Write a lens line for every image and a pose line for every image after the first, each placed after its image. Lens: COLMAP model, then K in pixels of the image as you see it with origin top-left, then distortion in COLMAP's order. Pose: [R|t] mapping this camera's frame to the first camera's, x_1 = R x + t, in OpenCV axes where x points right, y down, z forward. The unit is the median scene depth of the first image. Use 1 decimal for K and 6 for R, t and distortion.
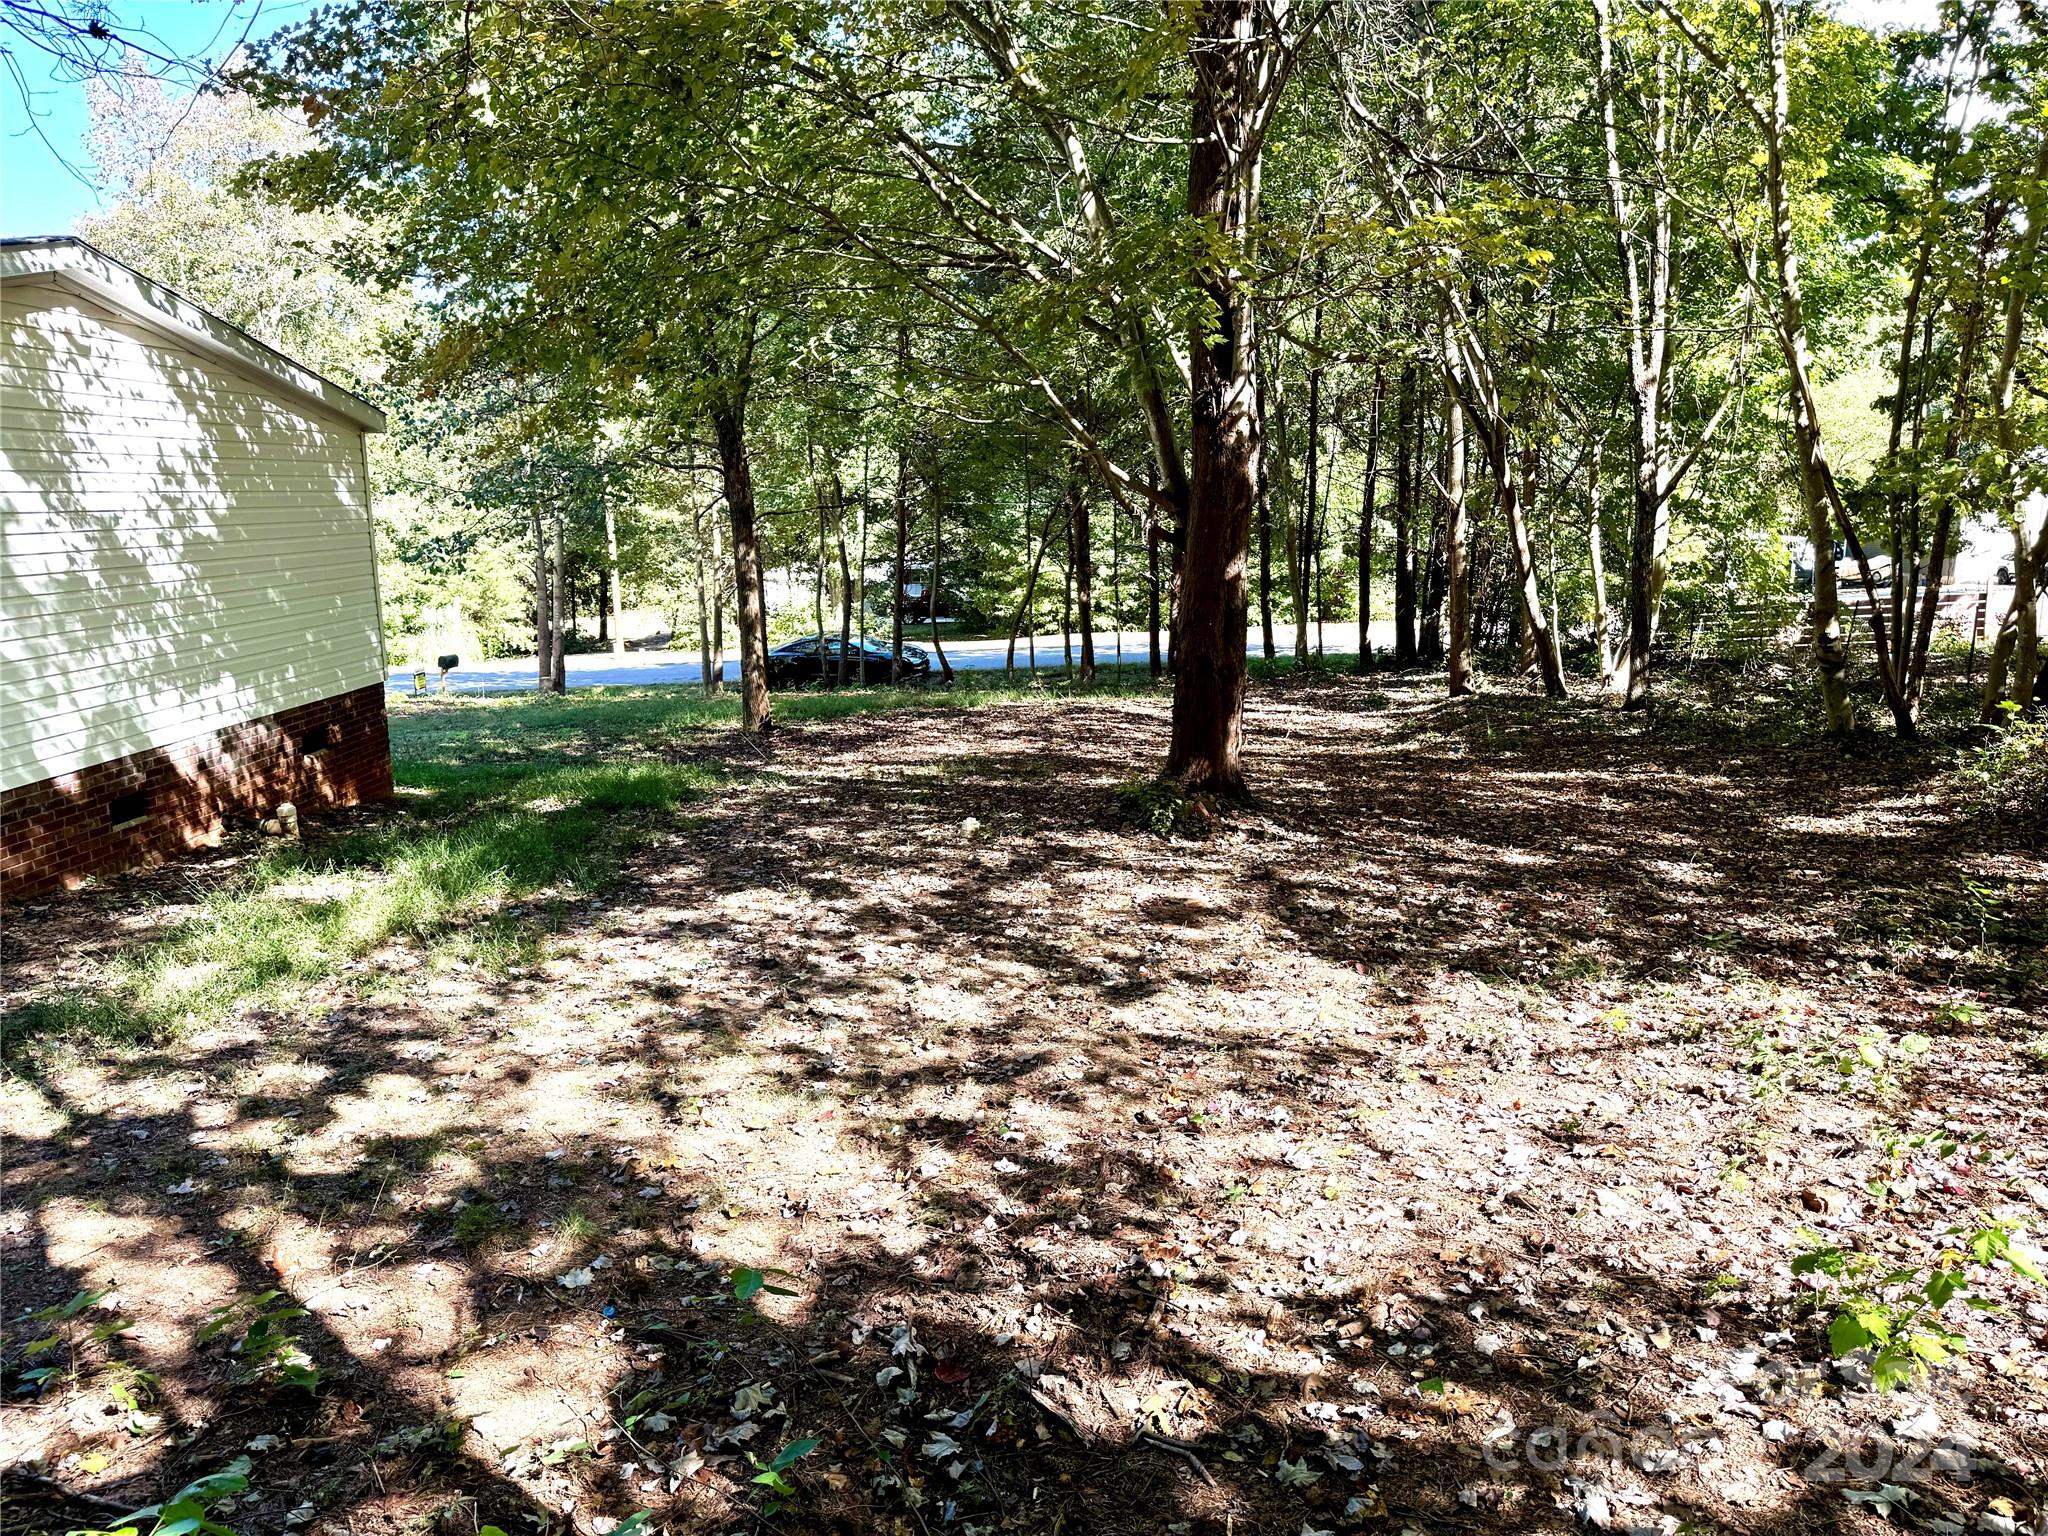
lens RADIAL K [[1483.6, 0, 1024.0], [0, 1483.6, 768.0], [0, 0, 1]] dist [-0.002199, 0.002858]
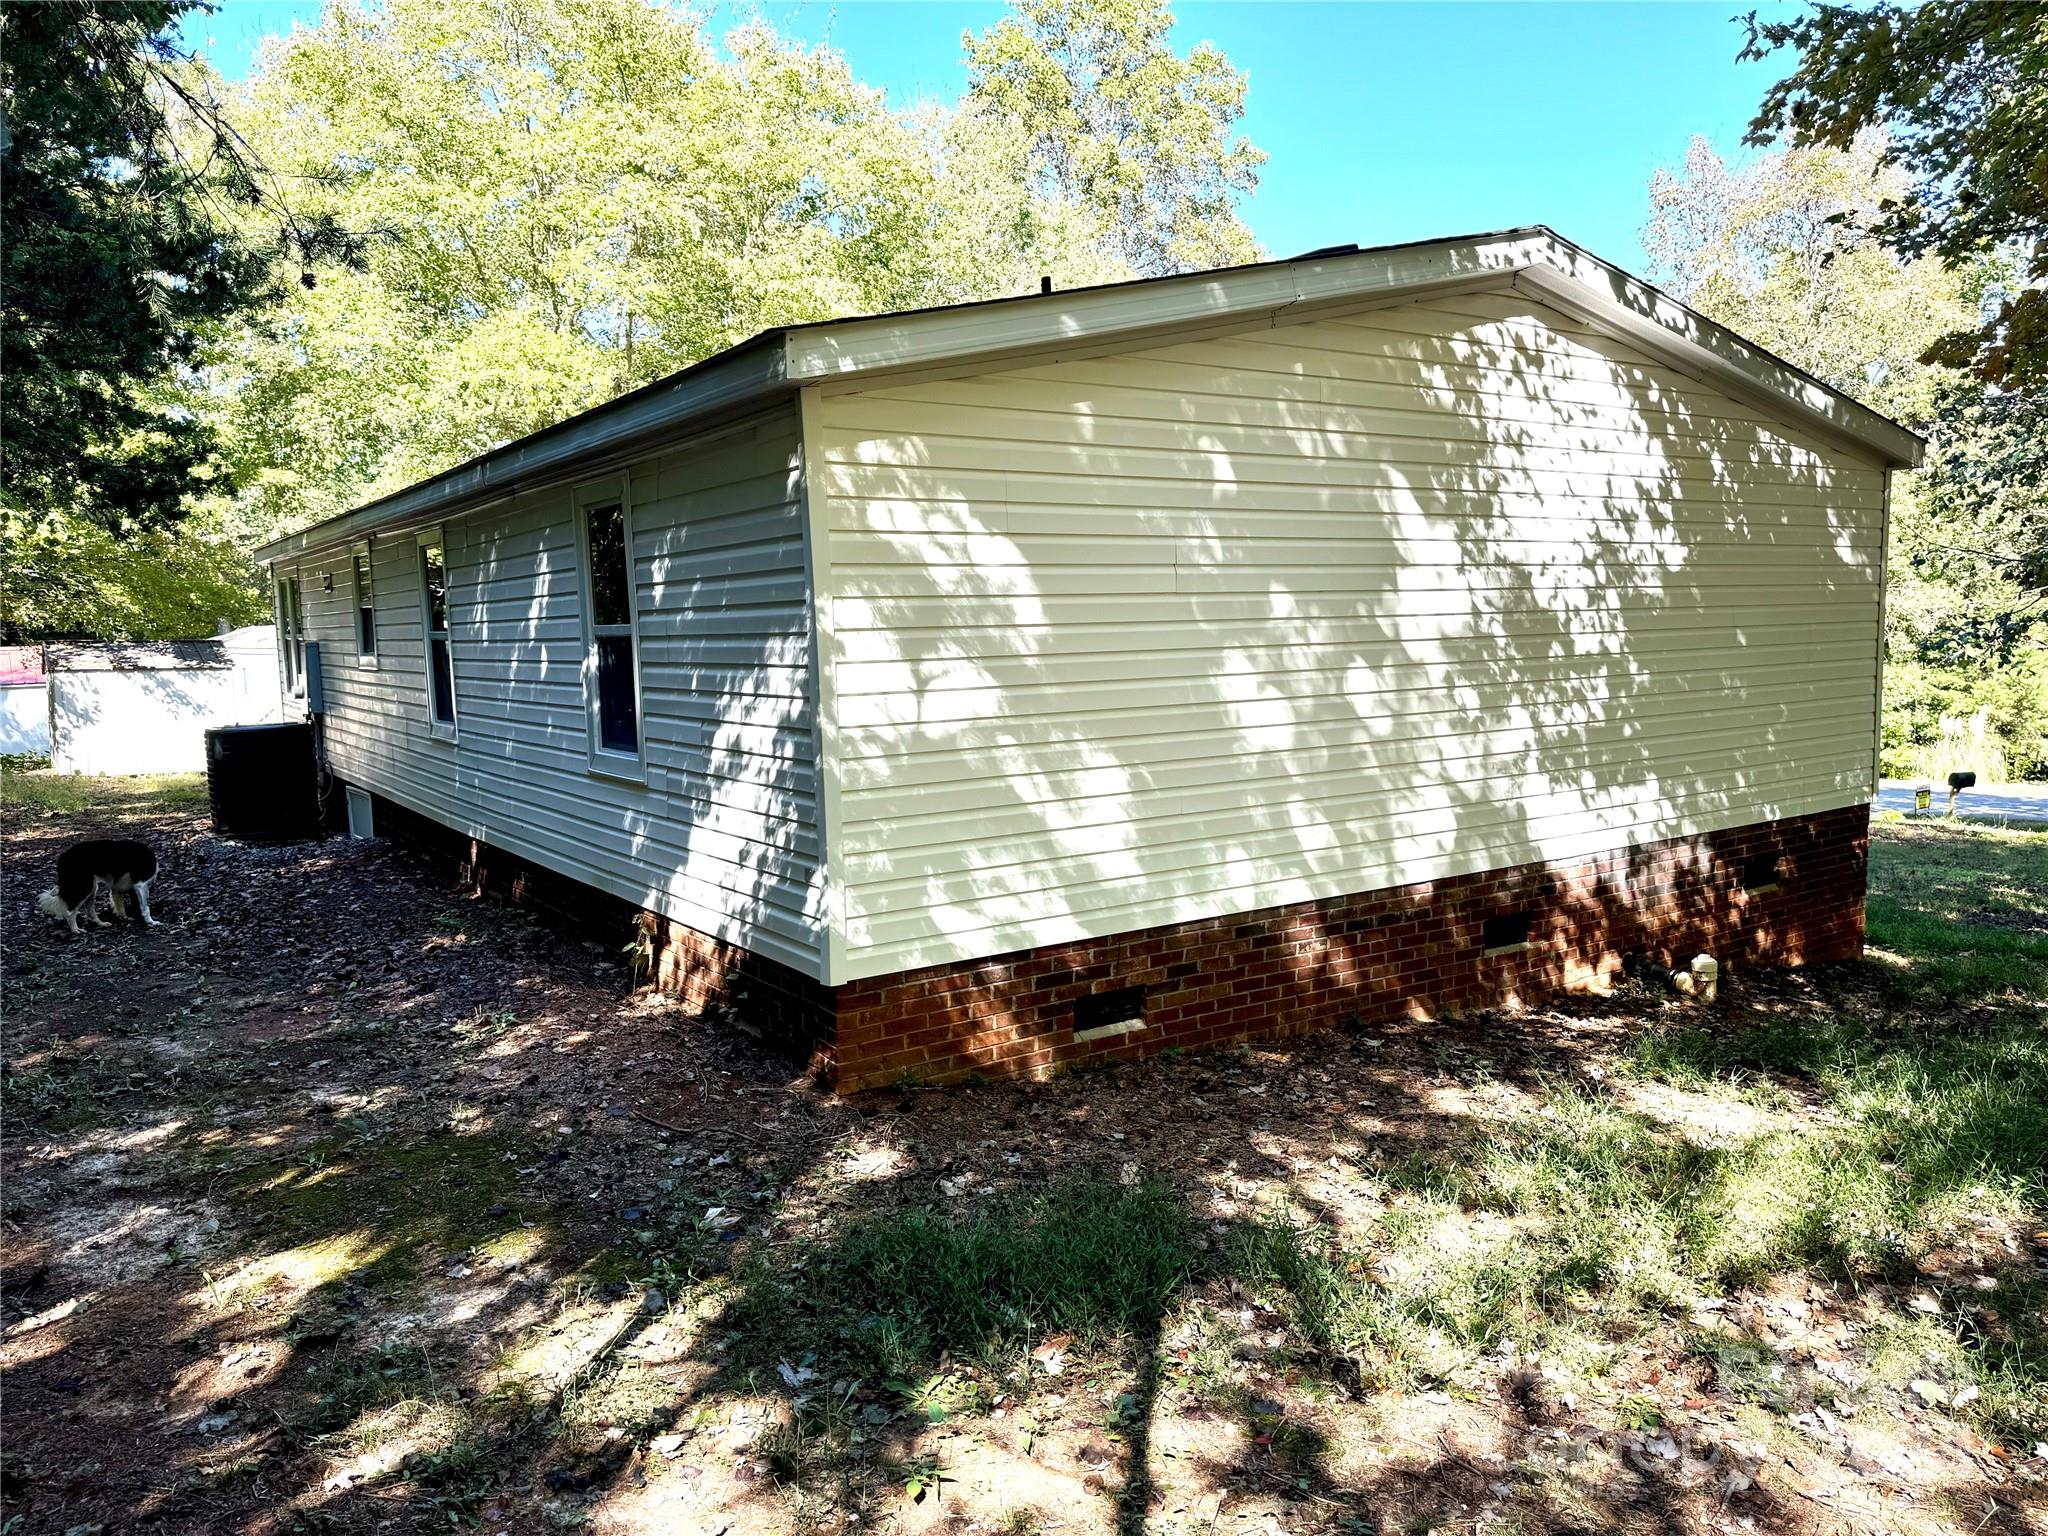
lens RADIAL K [[1483.6, 0, 1024.0], [0, 1483.6, 768.0], [0, 0, 1]] dist [-0.002199, 0.002858]
pose [[0.591755, 0.092270, -0.800820, -0.116436], [-0.145537, 0.989332, 0.006448, -0.025056], [0.792872, 0.112733, 0.598870, 0.286626]]
